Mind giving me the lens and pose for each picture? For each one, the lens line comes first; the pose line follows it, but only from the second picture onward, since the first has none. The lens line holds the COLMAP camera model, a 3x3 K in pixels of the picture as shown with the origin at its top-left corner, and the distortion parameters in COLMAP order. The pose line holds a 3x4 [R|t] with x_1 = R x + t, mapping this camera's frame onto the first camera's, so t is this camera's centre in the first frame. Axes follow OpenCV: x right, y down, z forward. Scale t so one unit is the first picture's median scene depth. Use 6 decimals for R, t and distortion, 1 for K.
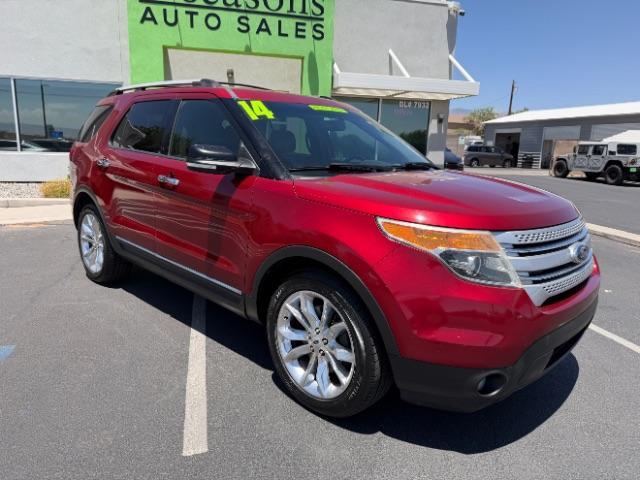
lens RADIAL K [[472.8, 0, 320.0], [0, 472.8, 240.0], [0, 0, 1]] dist [0.005930, 0.001822]
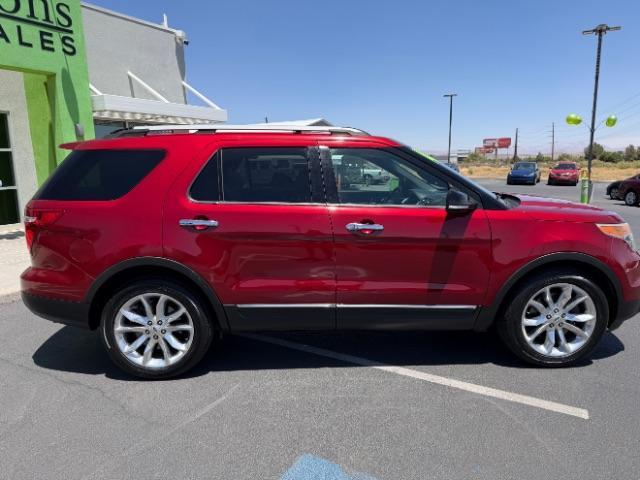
lens RADIAL K [[482.0, 0, 320.0], [0, 482.0, 240.0], [0, 0, 1]] dist [-0.004576, -0.000164]
pose [[0.683146, -0.161369, 0.712230, -0.367692], [0.186506, 0.981491, 0.043486, -0.052110], [-0.706065, 0.103128, 0.700598, 0.115461]]
